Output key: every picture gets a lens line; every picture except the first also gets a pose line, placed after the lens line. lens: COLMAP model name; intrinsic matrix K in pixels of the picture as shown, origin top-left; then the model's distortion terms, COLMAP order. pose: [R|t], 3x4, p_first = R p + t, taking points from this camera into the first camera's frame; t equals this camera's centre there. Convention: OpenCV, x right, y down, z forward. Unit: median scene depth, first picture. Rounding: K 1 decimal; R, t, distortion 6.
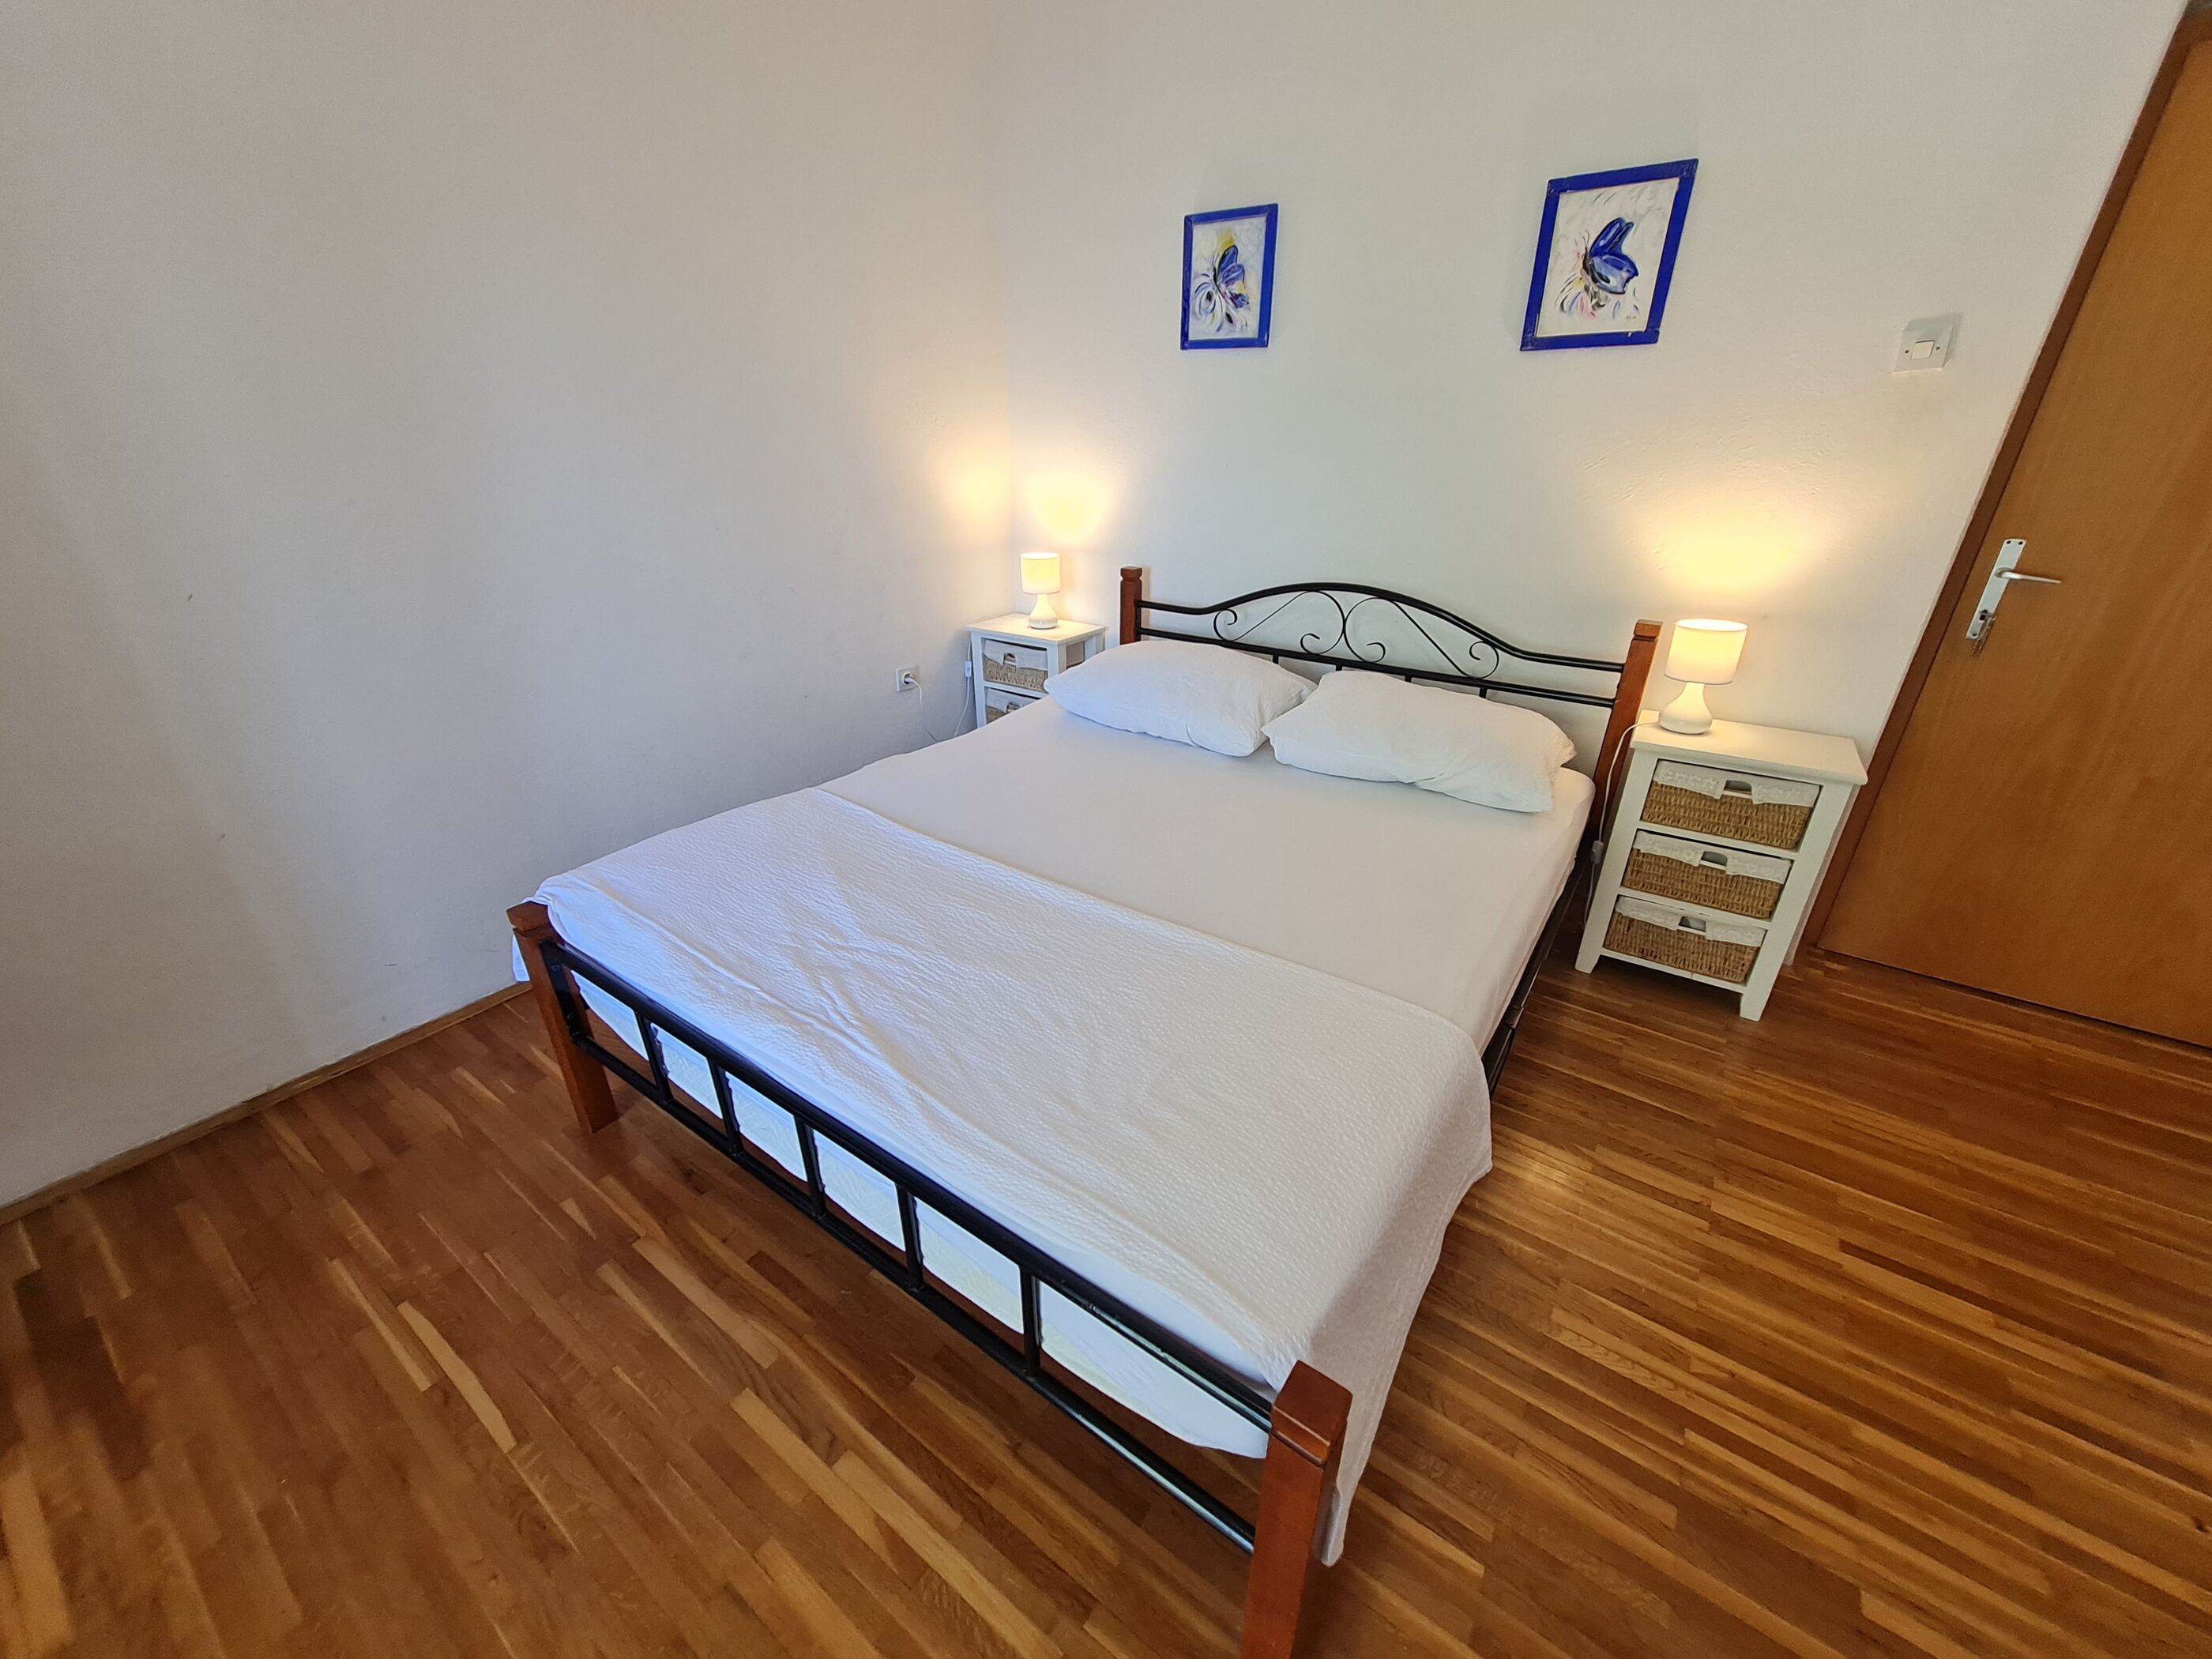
lens RADIAL K [[861.7, 0, 1104.9], [0, 861.7, 829.7], [0, 0, 1]] dist [0.008379, -0.001759]
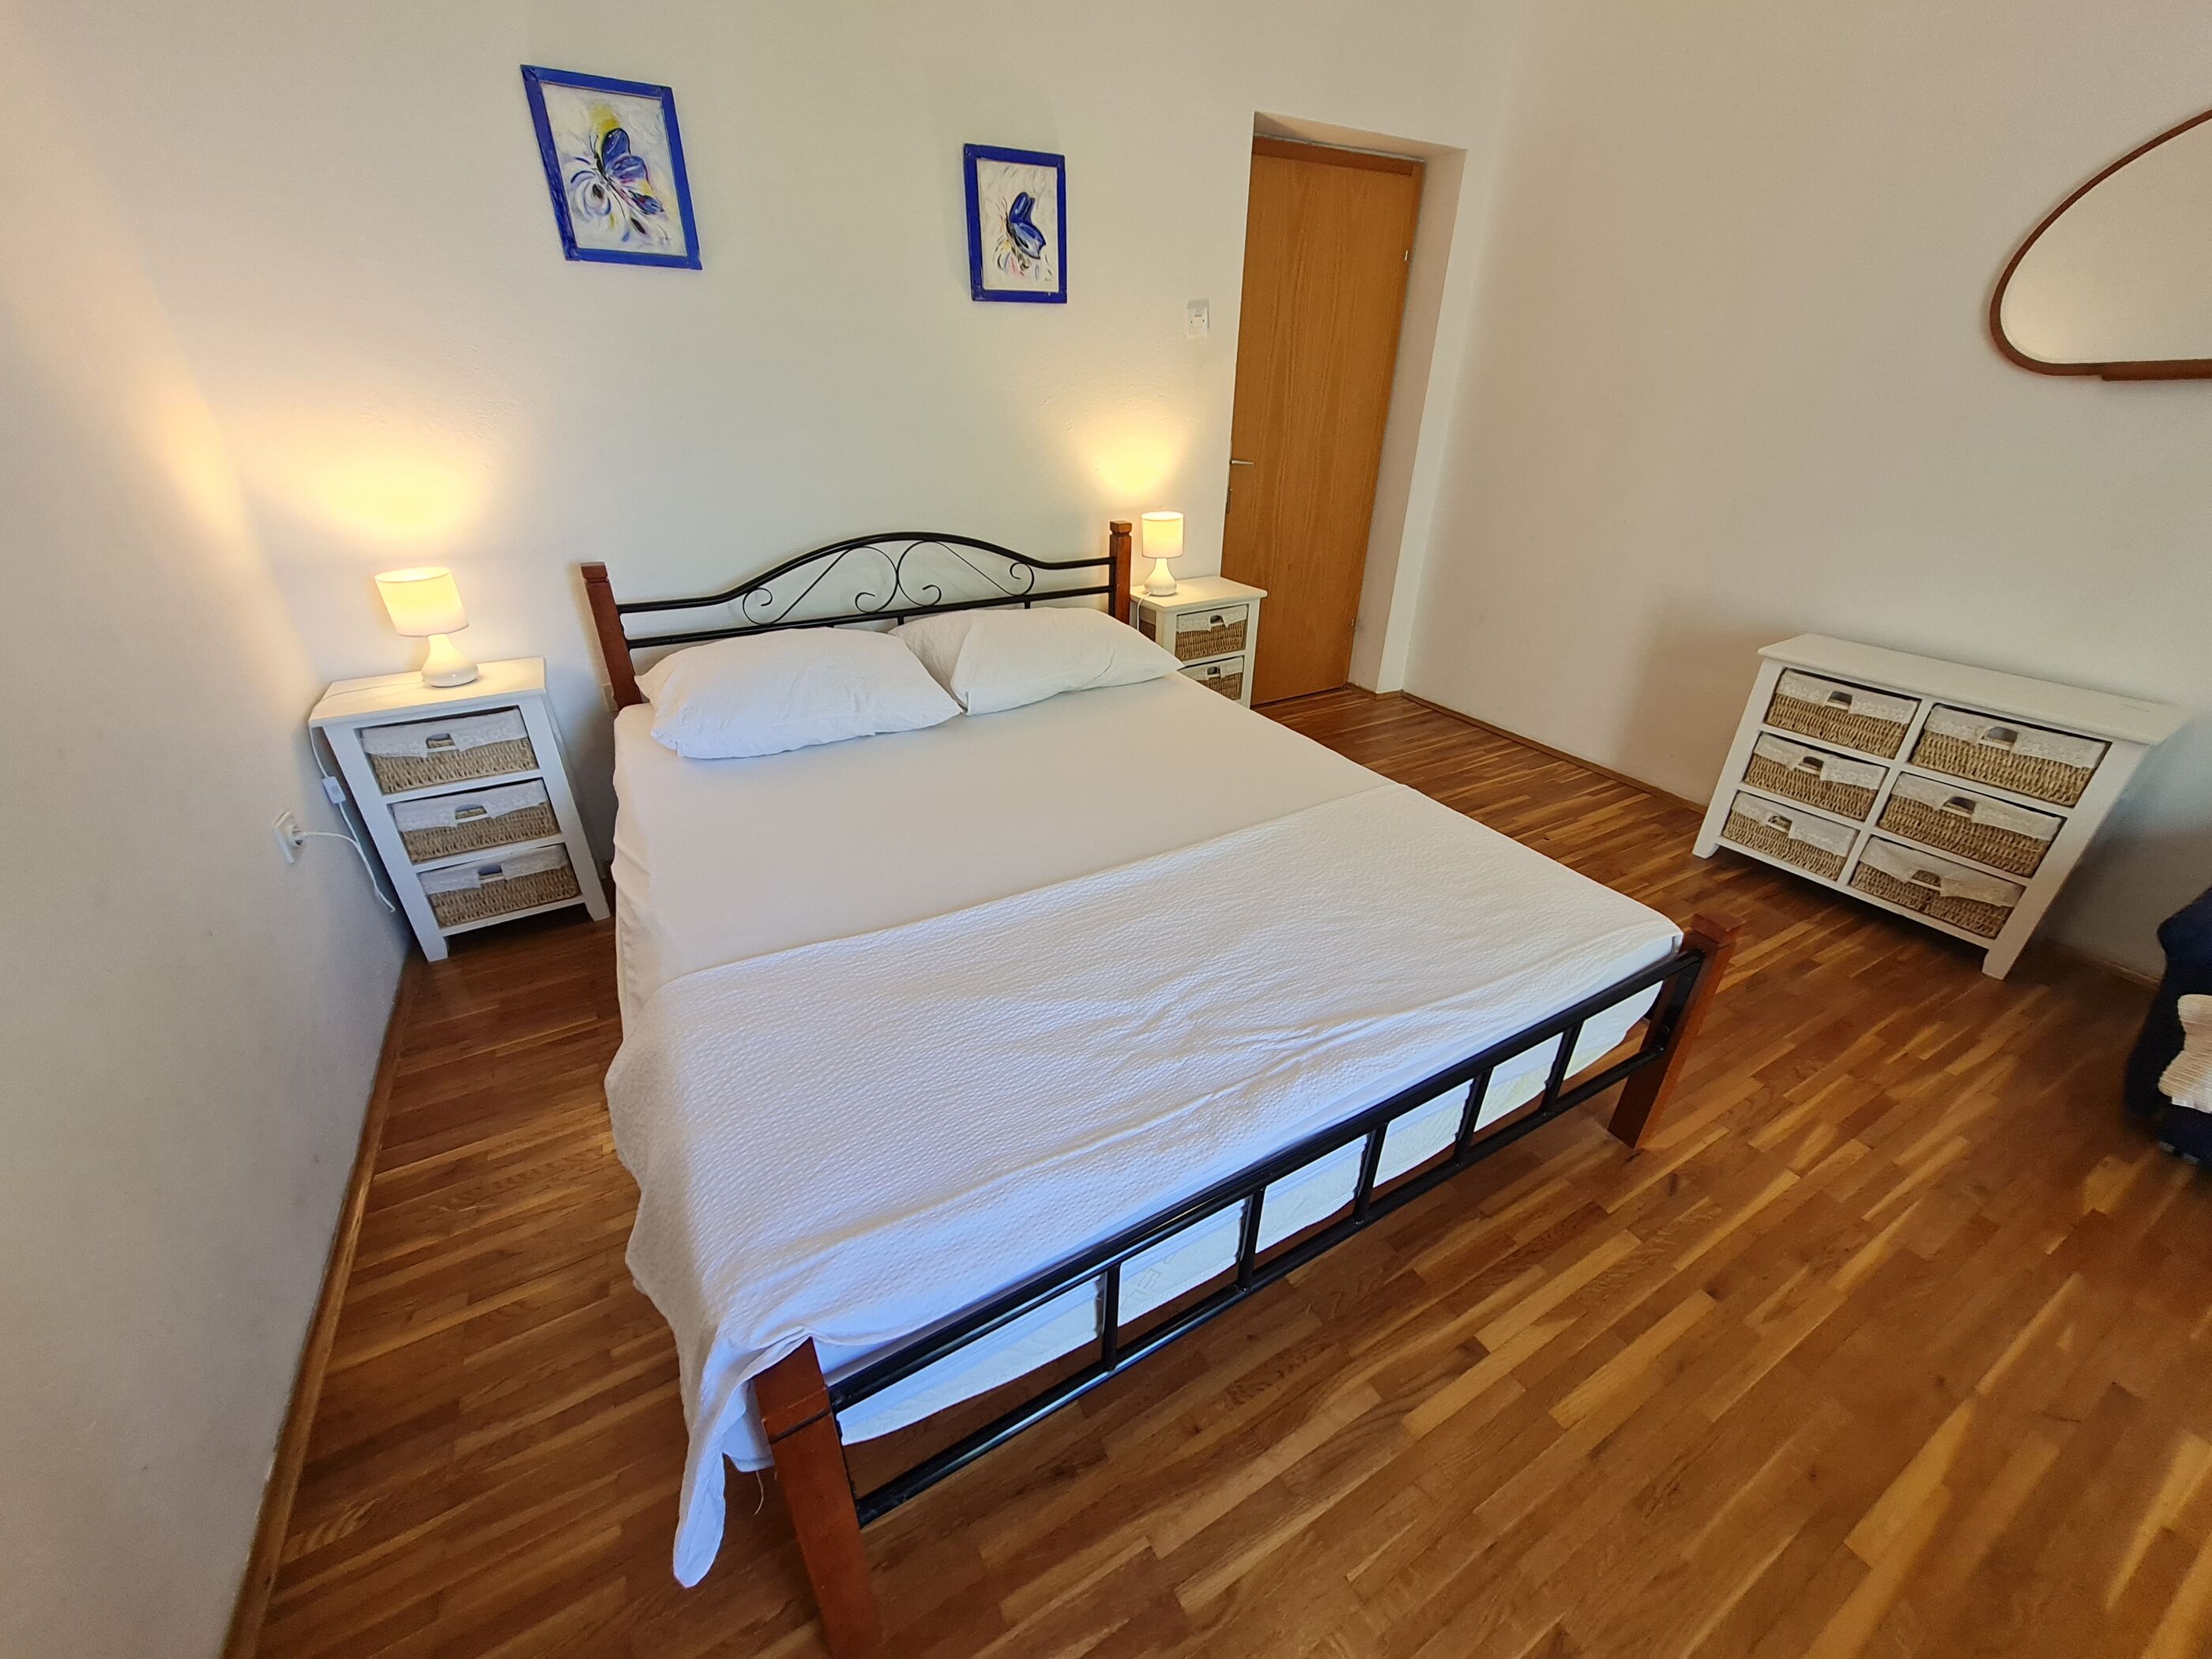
lens RADIAL K [[861.7, 0, 1098.8], [0, 861.7, 829.2], [0, 0, 1]] dist [0.008379, -0.001759]
pose [[0.425428, -0.425375, 0.798791, -0.686977], [0.379717, 0.885098, 0.269102, -0.202430], [-0.821478, 0.188832, 0.538068, 0.426170]]
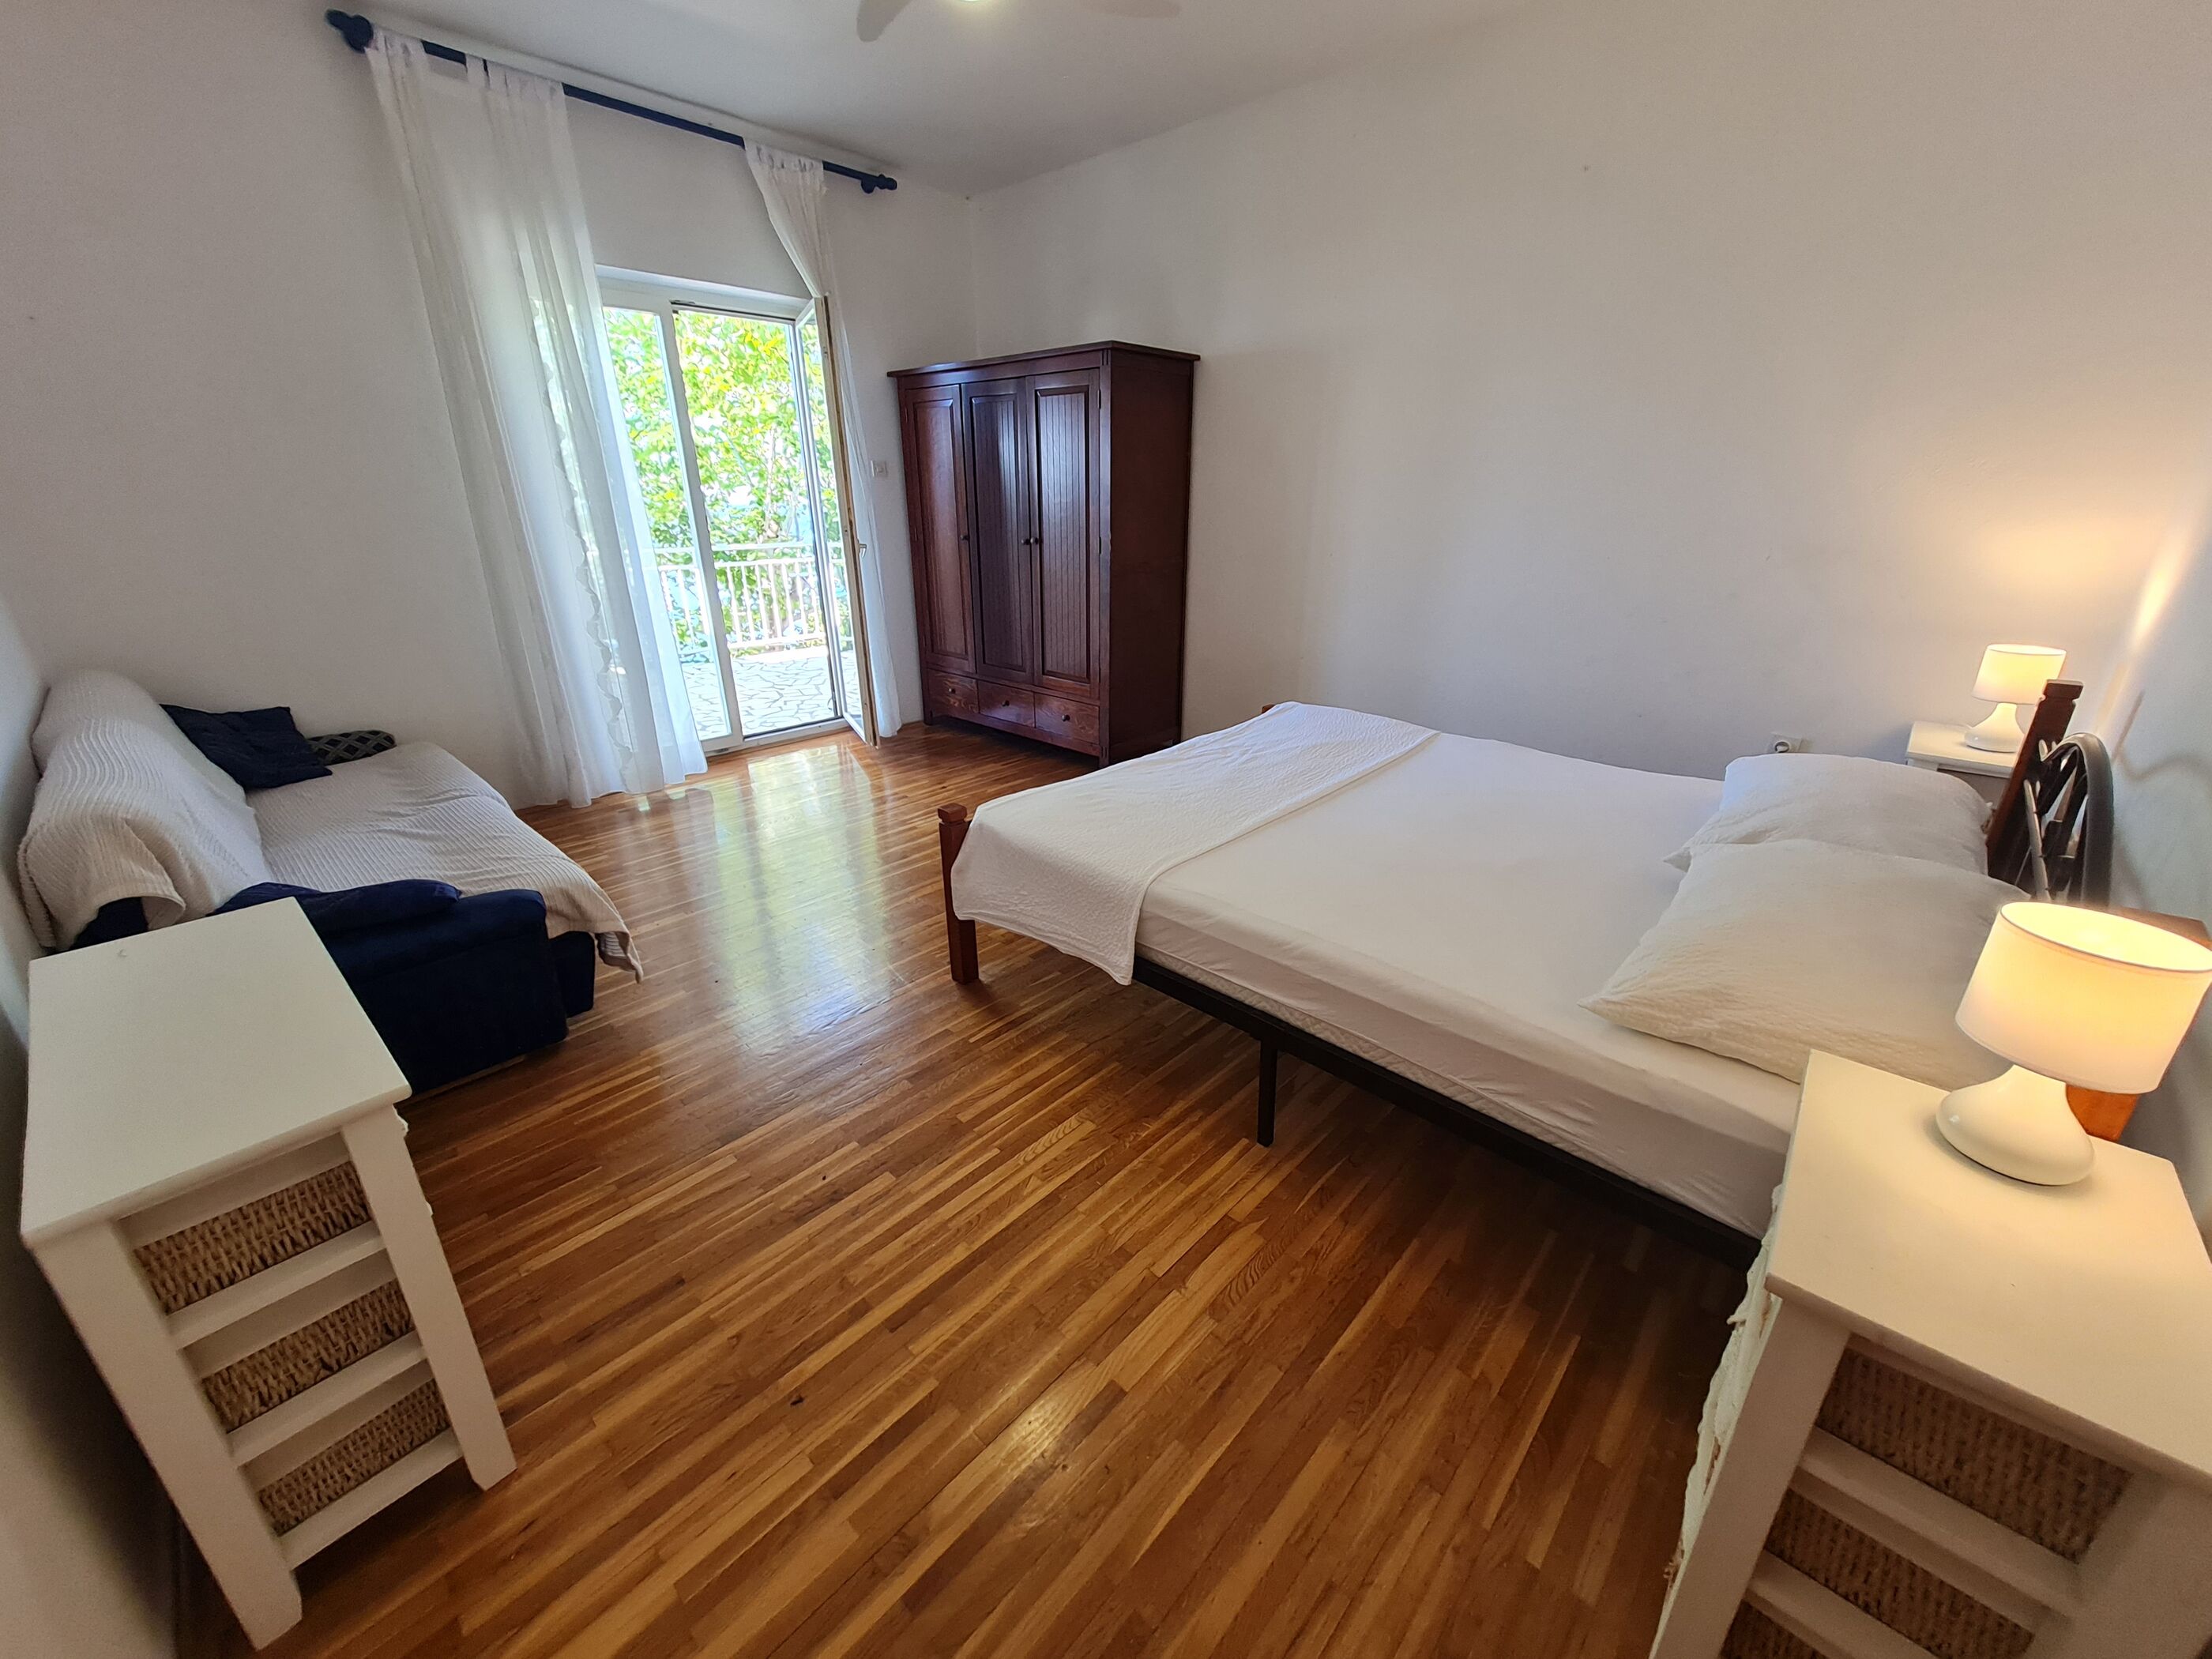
lens RADIAL K [[861.7, 0, 1112.3], [0, 861.7, 822.5], [0, 0, 1]] dist [0.008379, -0.001759]
pose [[-0.142368, 0.352159, -0.925049, 1.153679], [-0.412137, 0.828612, 0.378875, -0.252875], [0.899930, 0.435186, 0.027170, 0.573899]]
